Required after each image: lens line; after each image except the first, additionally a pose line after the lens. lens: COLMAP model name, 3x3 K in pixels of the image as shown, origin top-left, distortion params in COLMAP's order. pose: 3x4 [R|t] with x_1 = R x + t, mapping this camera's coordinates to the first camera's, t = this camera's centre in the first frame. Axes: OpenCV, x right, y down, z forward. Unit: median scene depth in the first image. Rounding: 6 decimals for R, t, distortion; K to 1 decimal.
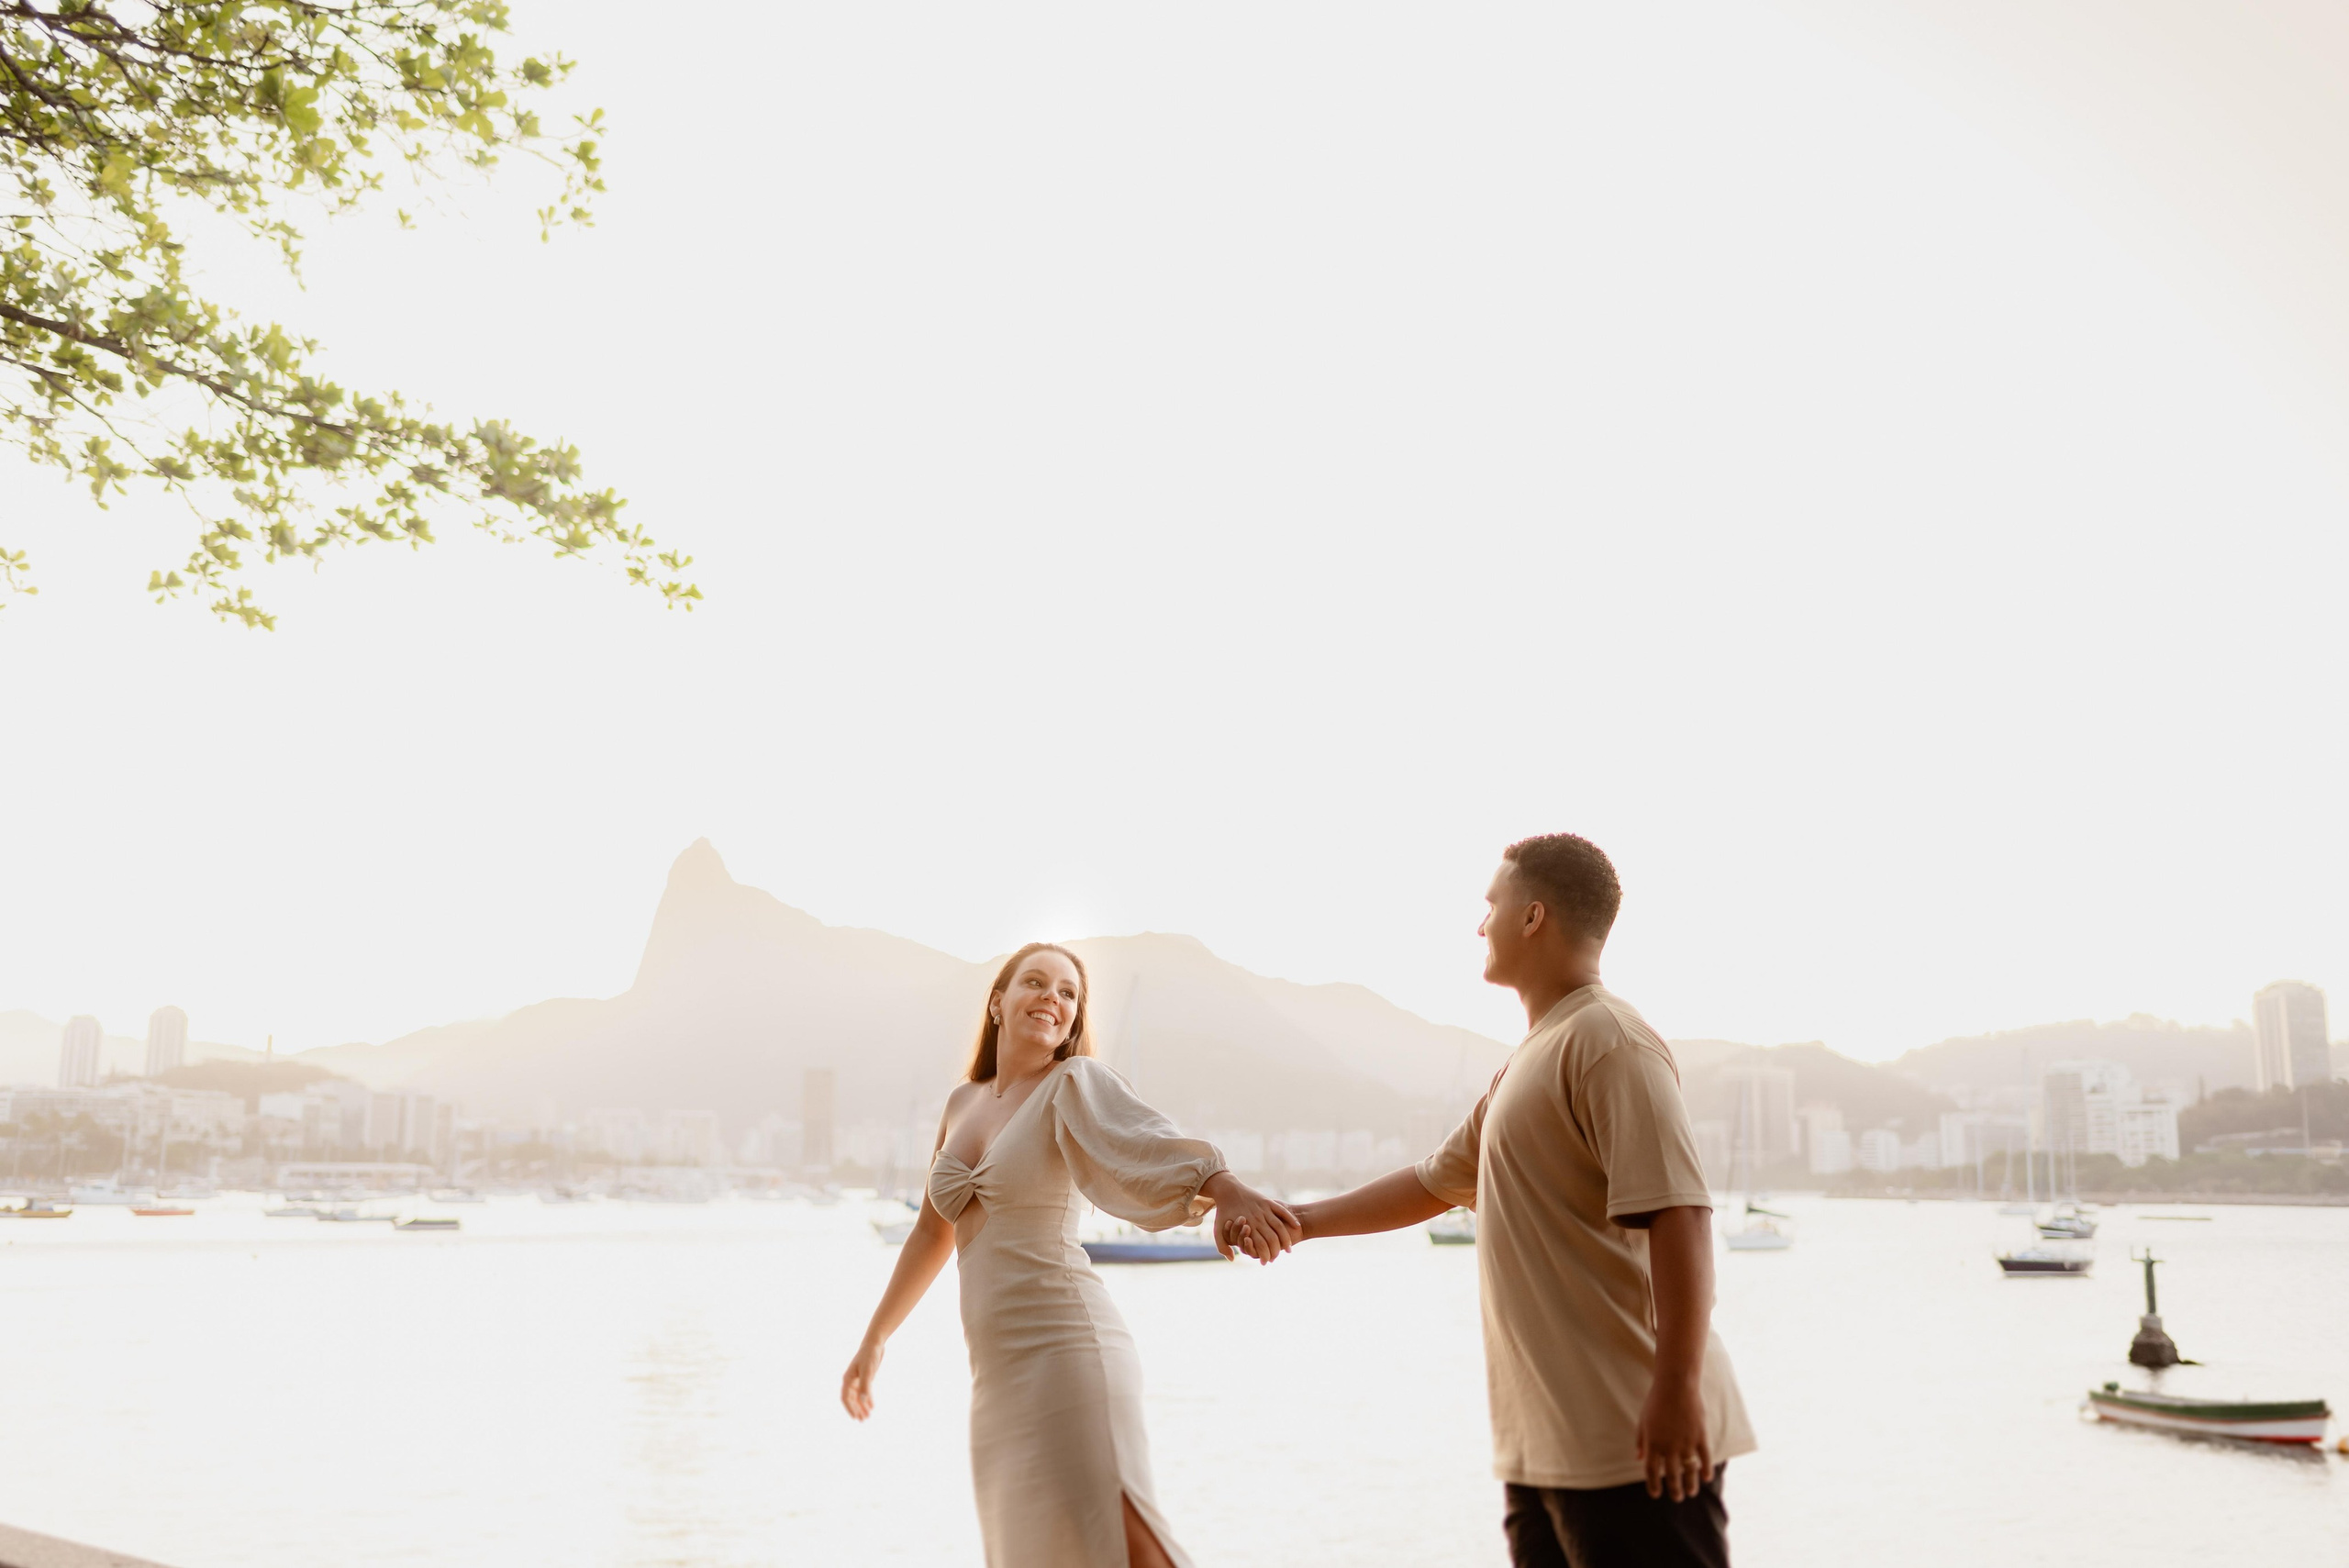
lens RADIAL K [[2238.8, 0, 1158.4], [0, 2238.8, 769.4], [0, 0, 1]] dist [0.005631, 0.000000]
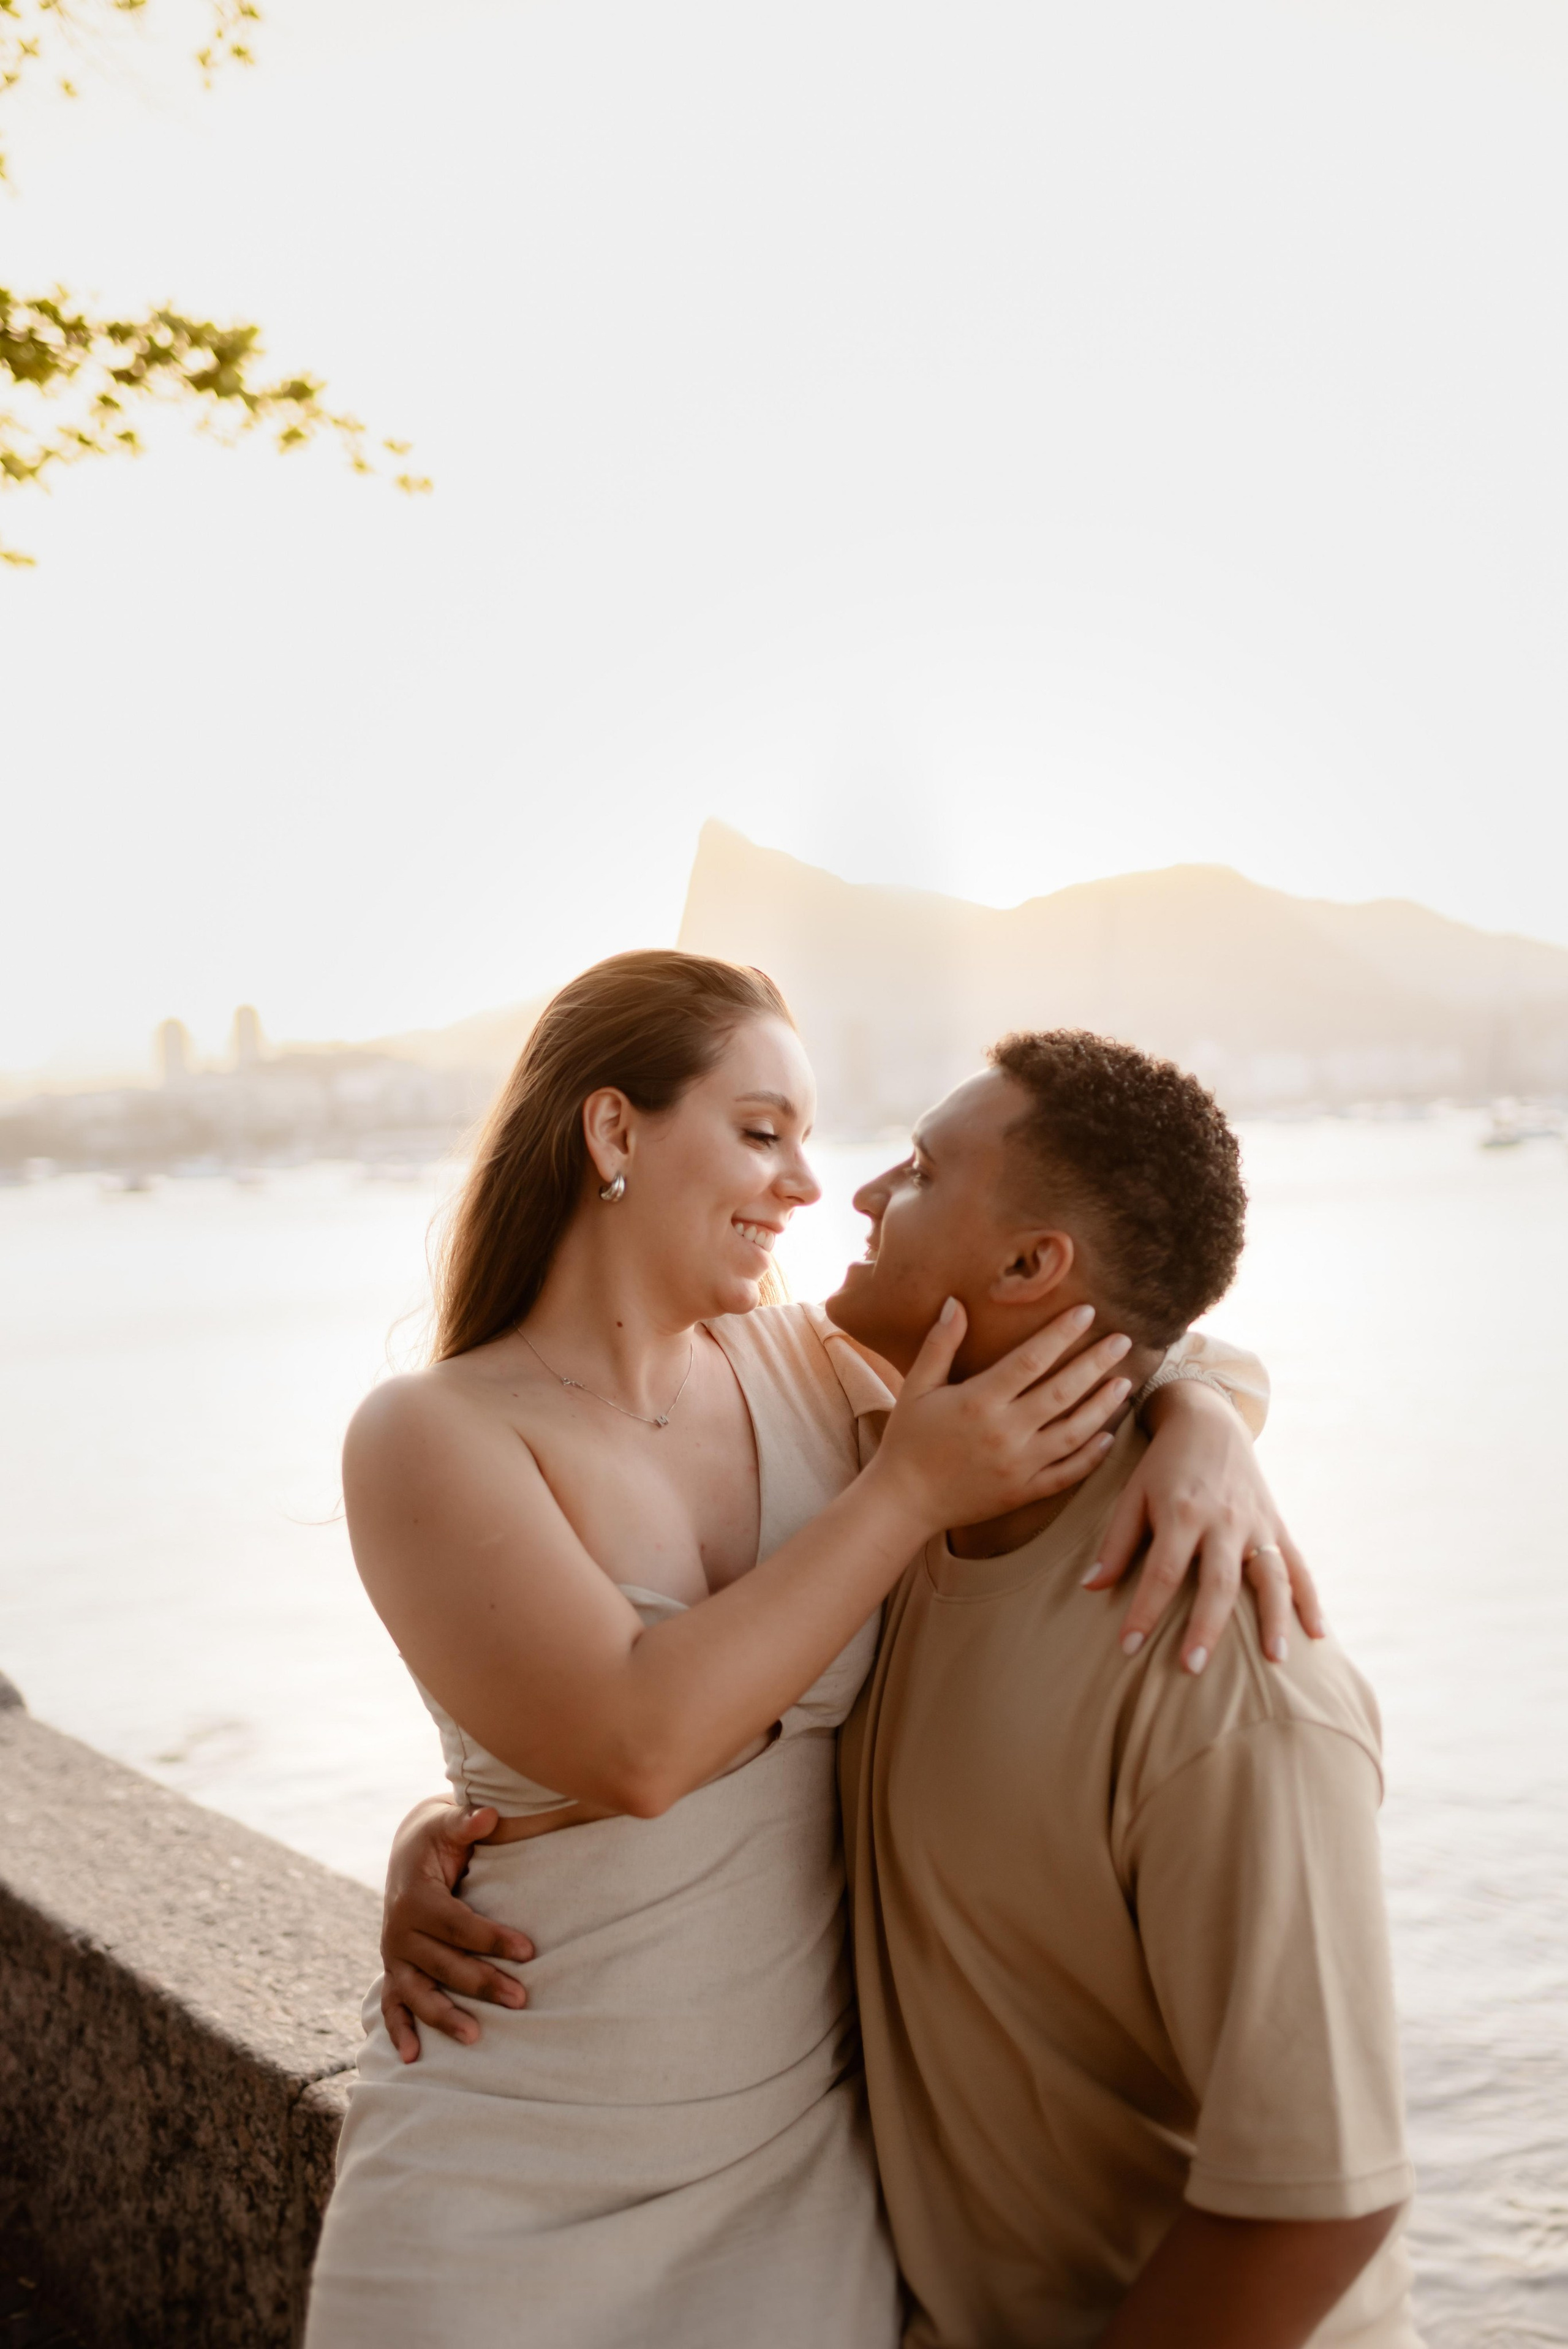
lens RADIAL K [[2238.9, 0, 797.1], [0, 2238.9, 1180.0], [0, 0, 1]] dist [0.005631, 0.000000]
pose [[0.981855, -0.052635, -0.182184, 0.096609], [0.089088, 0.976121, 0.198117, 0.033054], [0.167406, -0.210752, 0.963099, 0.078018]]
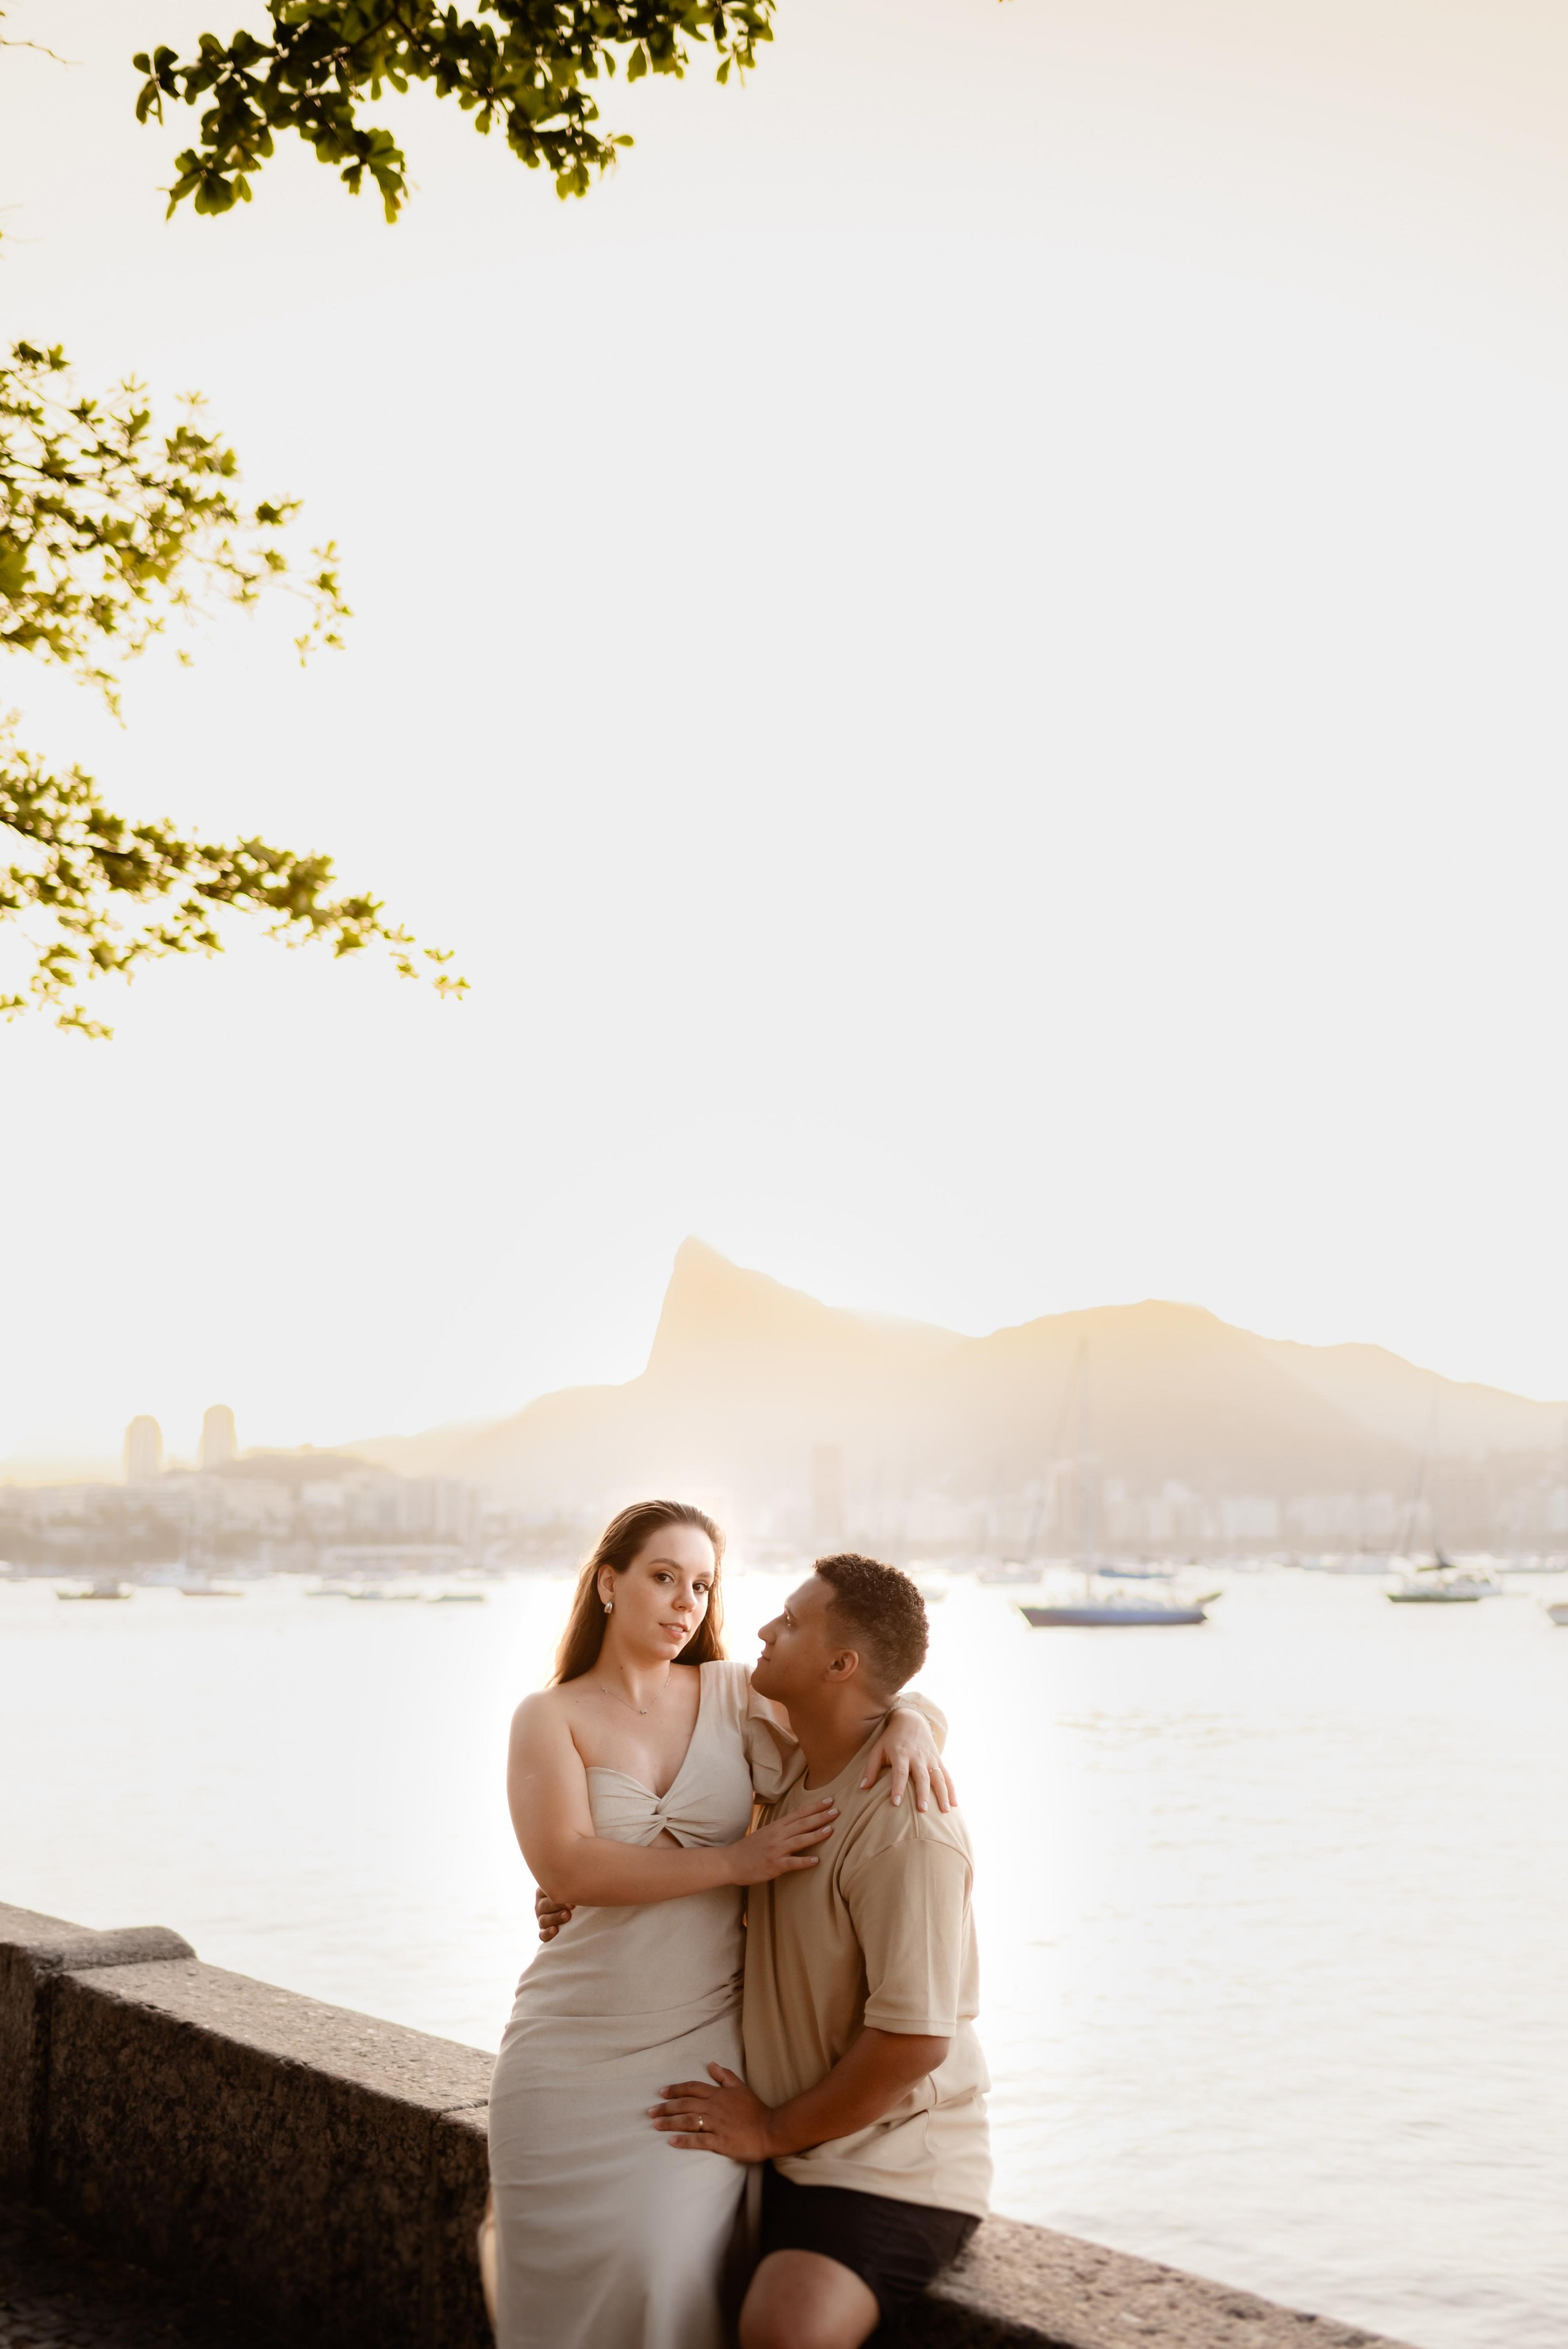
lens RADIAL K [[2238.9, 0, 780.3], [0, 2238.9, 1180.9], [0, 0, 1]] dist [0.005631, 0.000000]
pose [[0.984655, -0.047010, -0.168062, 0.120294], [0.049831, 0.998678, 0.012601, 0.009742], [0.167247, -0.020782, 0.985696, -0.032707]]
